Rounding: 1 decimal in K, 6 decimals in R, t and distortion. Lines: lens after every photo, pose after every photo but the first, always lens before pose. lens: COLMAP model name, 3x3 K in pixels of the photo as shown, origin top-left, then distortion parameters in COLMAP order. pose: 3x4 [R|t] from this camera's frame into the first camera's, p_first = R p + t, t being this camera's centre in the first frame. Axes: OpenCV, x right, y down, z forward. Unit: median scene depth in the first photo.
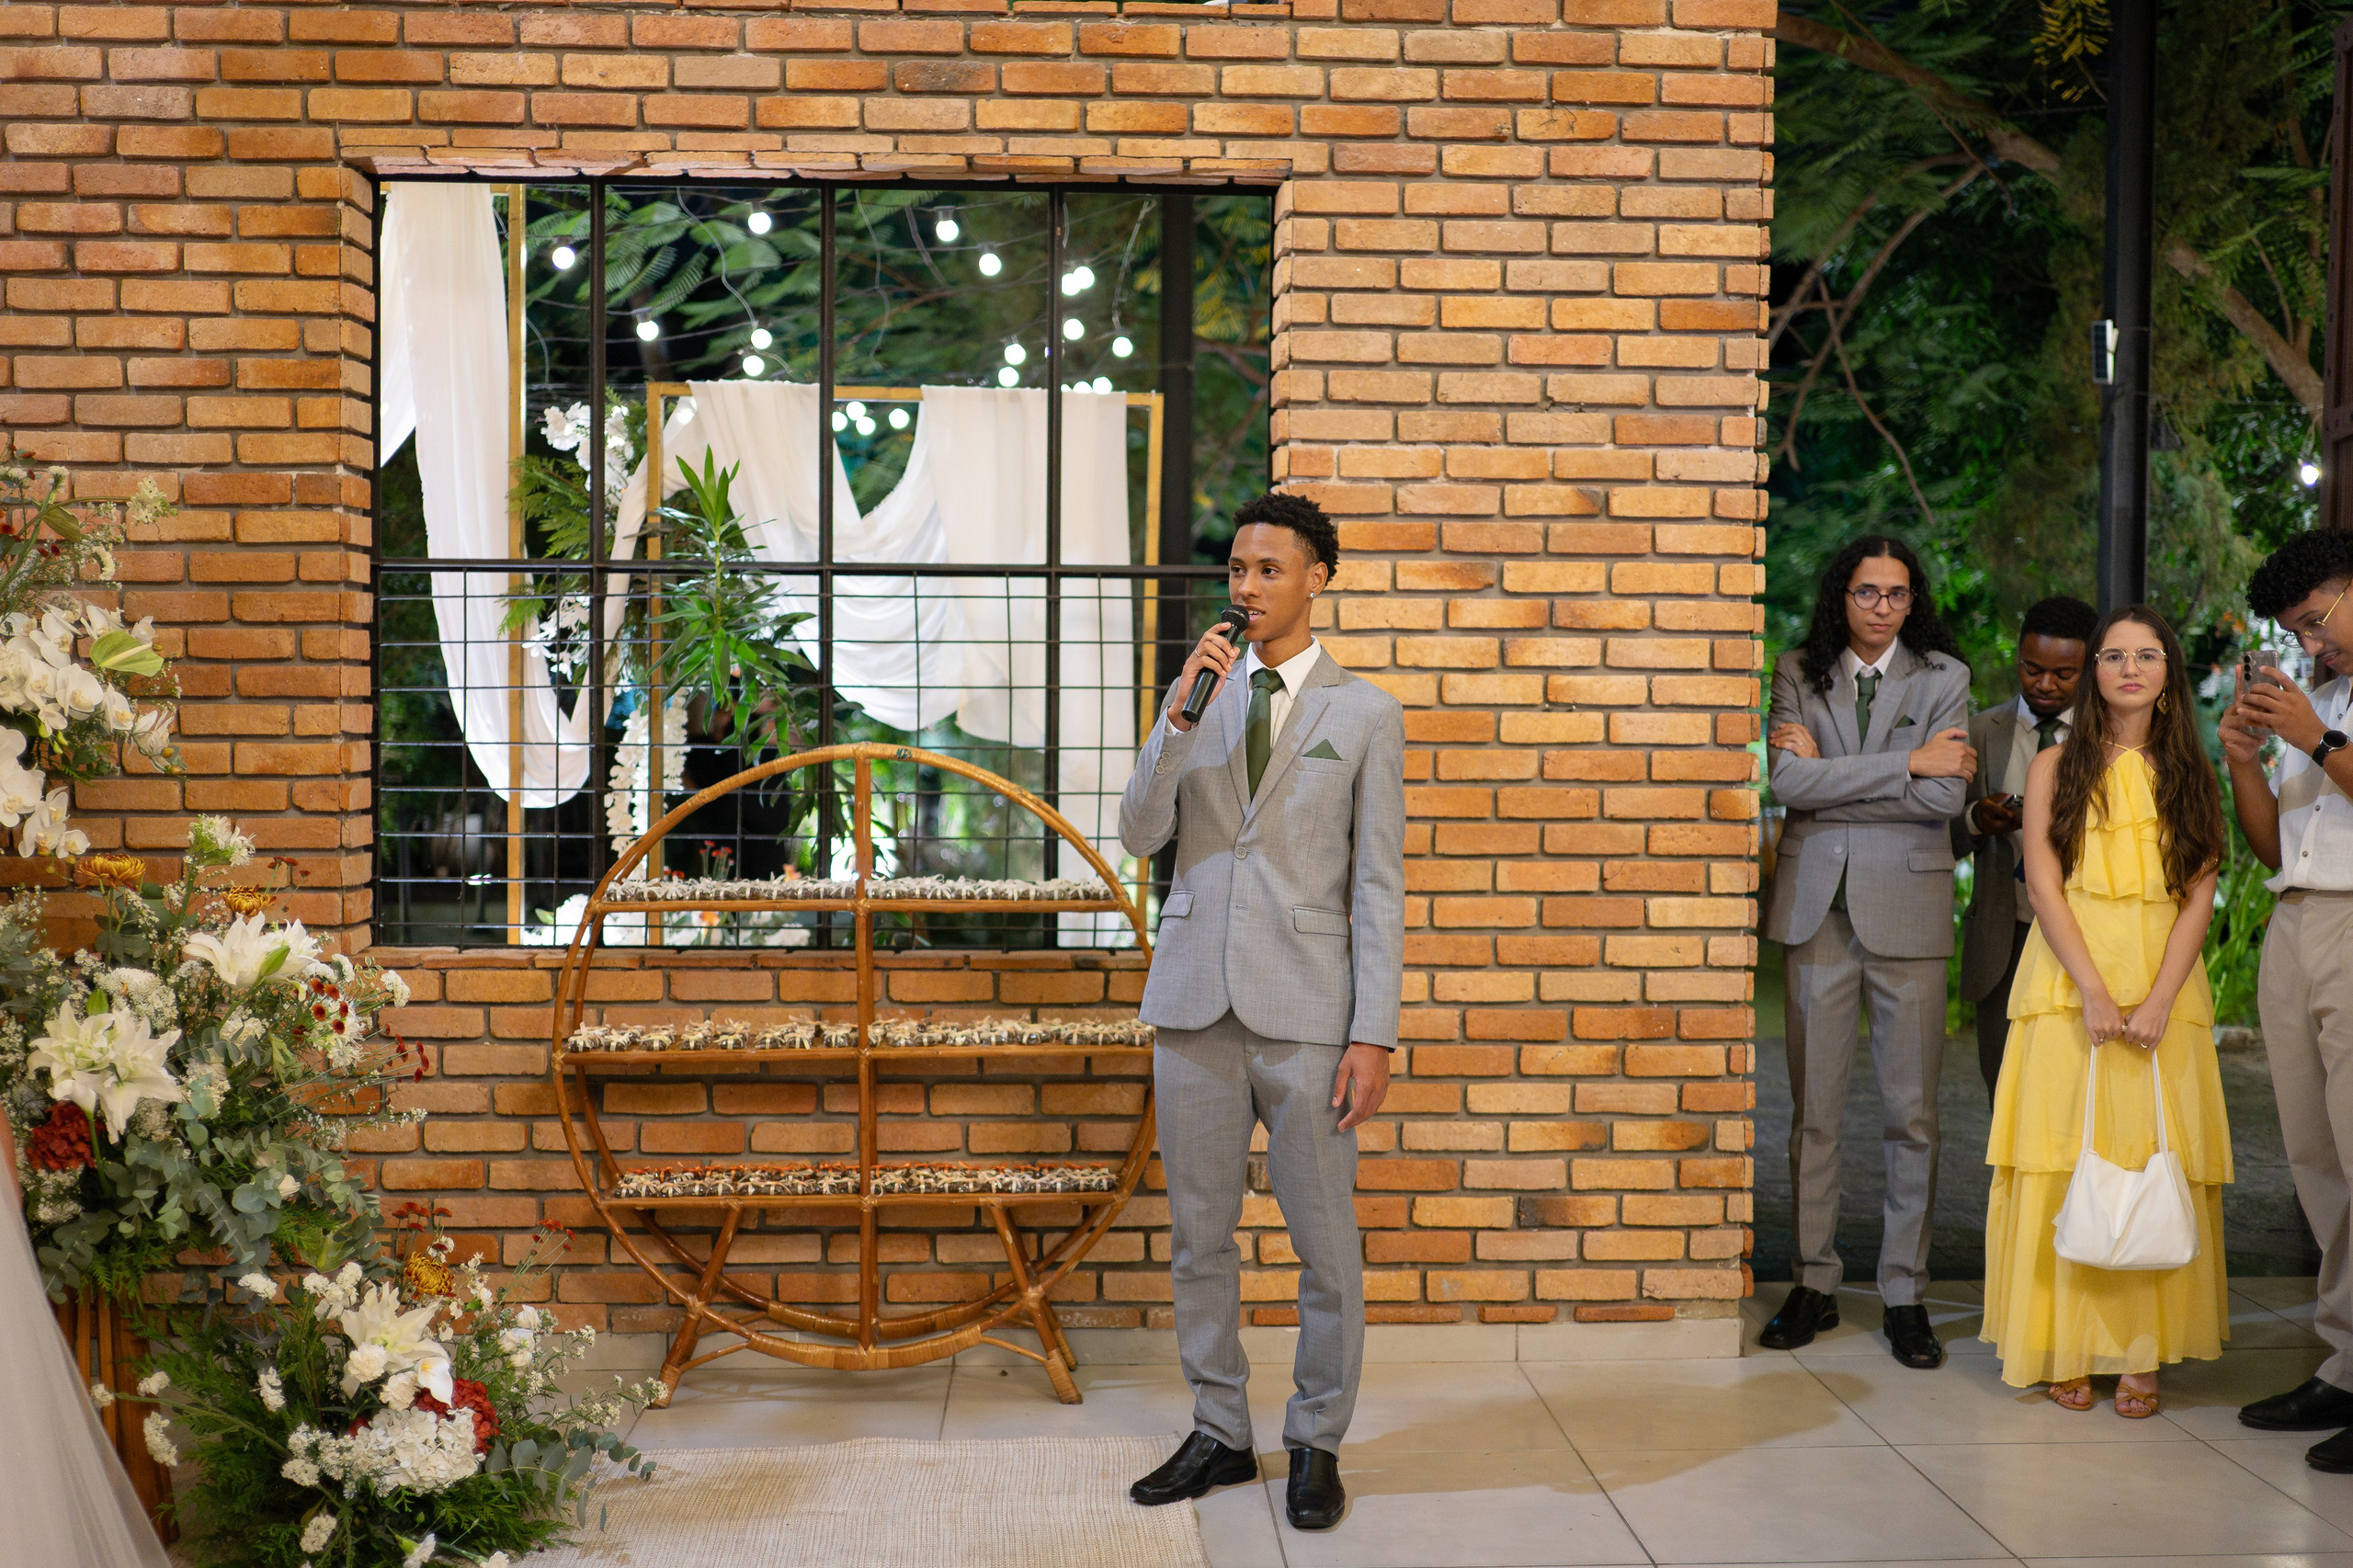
lens RADIAL K [[2331.5, 0, 1171.4], [0, 2331.5, 789.9], [0, 0, 1]] dist [-0.013340, 0.016273]
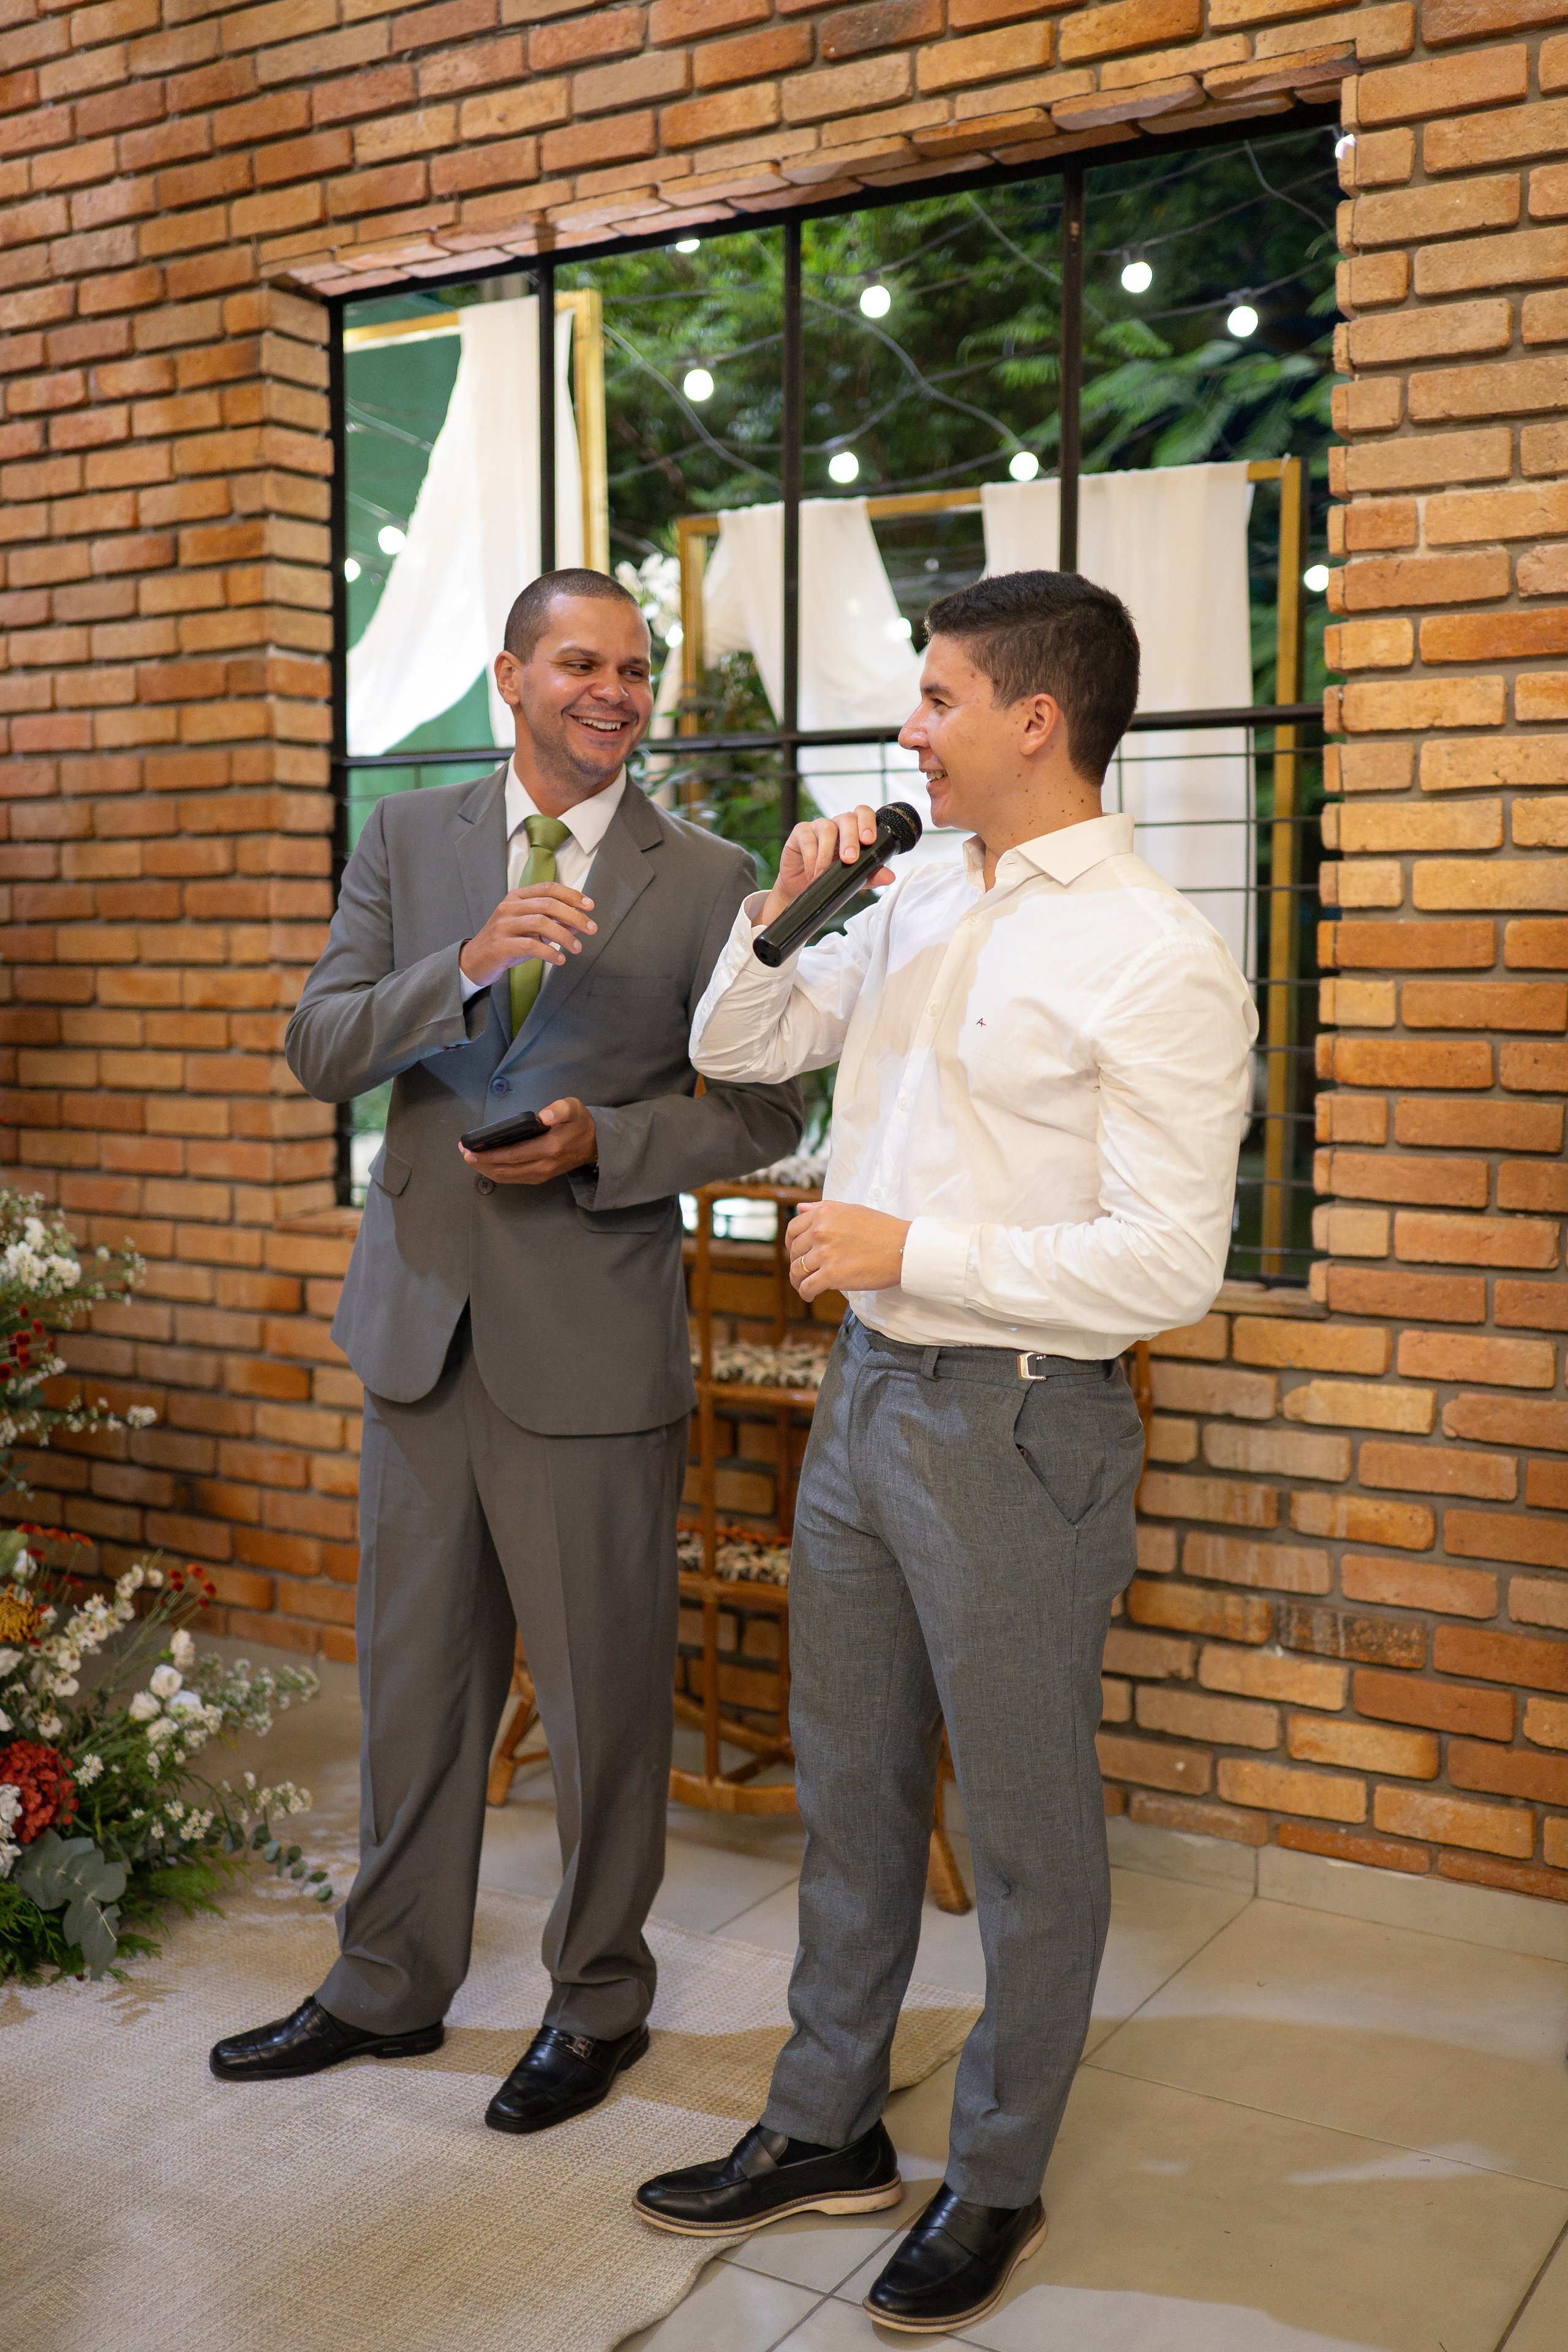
lens RADIAL K [[2408.4, 0, 795.1], [0, 2408.4, 1148.7], [0, 0, 1]] dist [0.006831, 0.001508]
pose [[0.826839, 0.040716, -0.560963, 0.306044], [-0.014720, 0.998601, 0.050784, -0.002749], [0.562246, -0.033733, 0.826282, 0.368527]]
